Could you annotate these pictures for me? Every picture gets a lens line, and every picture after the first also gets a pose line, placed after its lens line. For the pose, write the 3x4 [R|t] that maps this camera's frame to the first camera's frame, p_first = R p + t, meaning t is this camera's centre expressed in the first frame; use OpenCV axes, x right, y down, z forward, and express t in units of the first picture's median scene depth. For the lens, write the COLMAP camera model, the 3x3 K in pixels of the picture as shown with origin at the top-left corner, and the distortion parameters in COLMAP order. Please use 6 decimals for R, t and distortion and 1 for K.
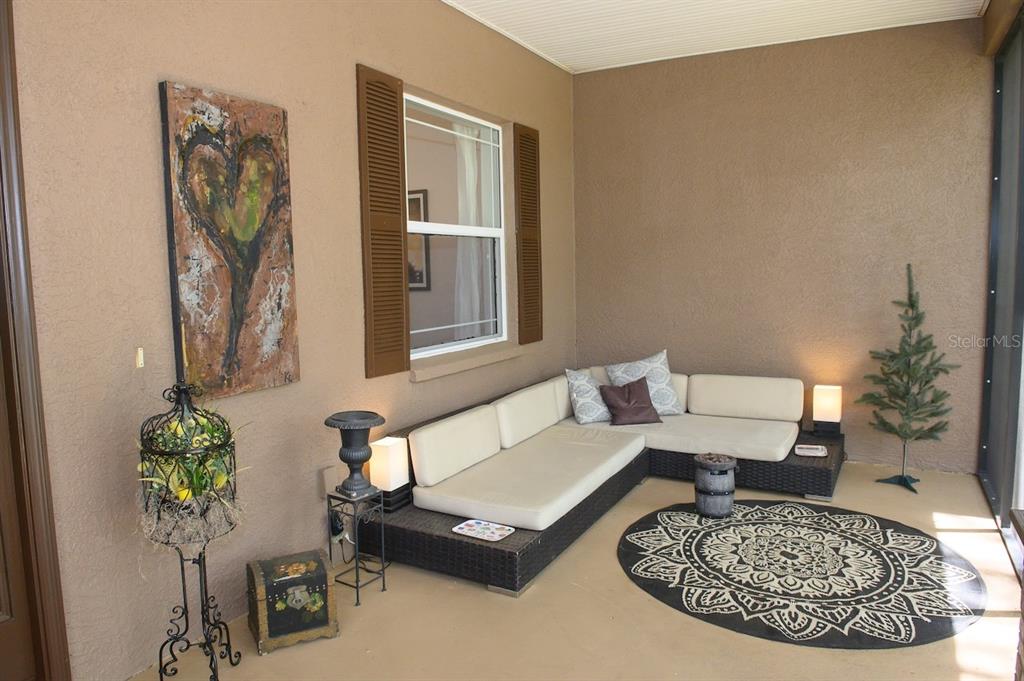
lens RADIAL K [[734.2, 0, 512.0], [0, 734.2, 340.5], [0, 0, 1]] dist [-0.041720, -0.008364]
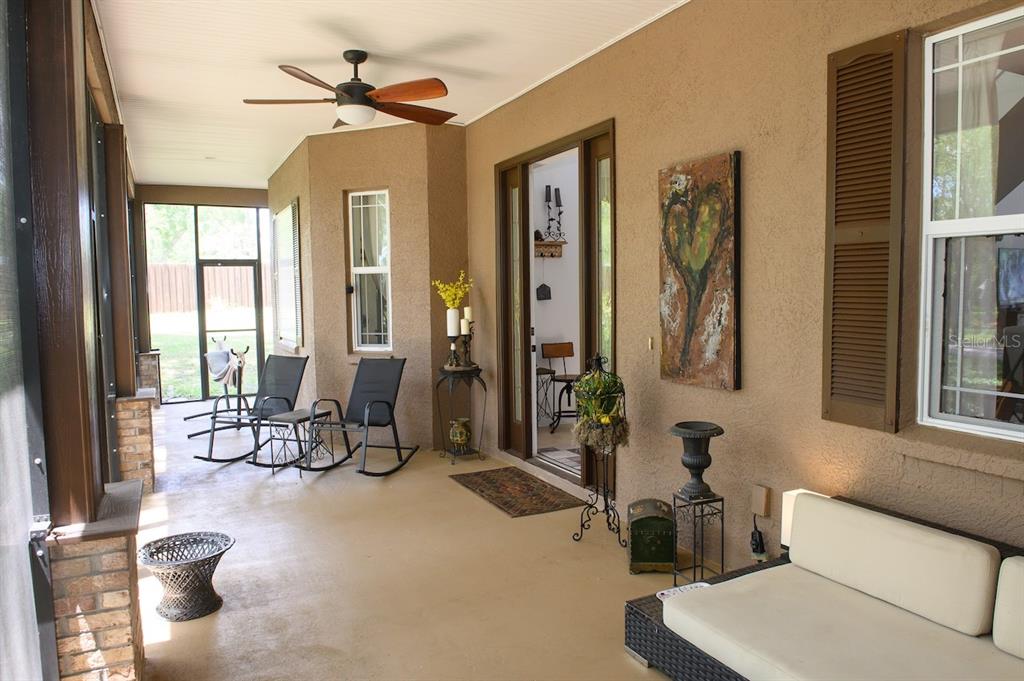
lens RADIAL K [[734.2, 0, 512.0], [0, 734.2, 340.5], [0, 0, 1]] dist [-0.041720, -0.008364]
pose [[-0.604623, 0.081709, -0.792309, 0.886048], [-0.052626, 0.988453, 0.142096, -0.180575], [0.794771, 0.127611, -0.593342, 1.537159]]
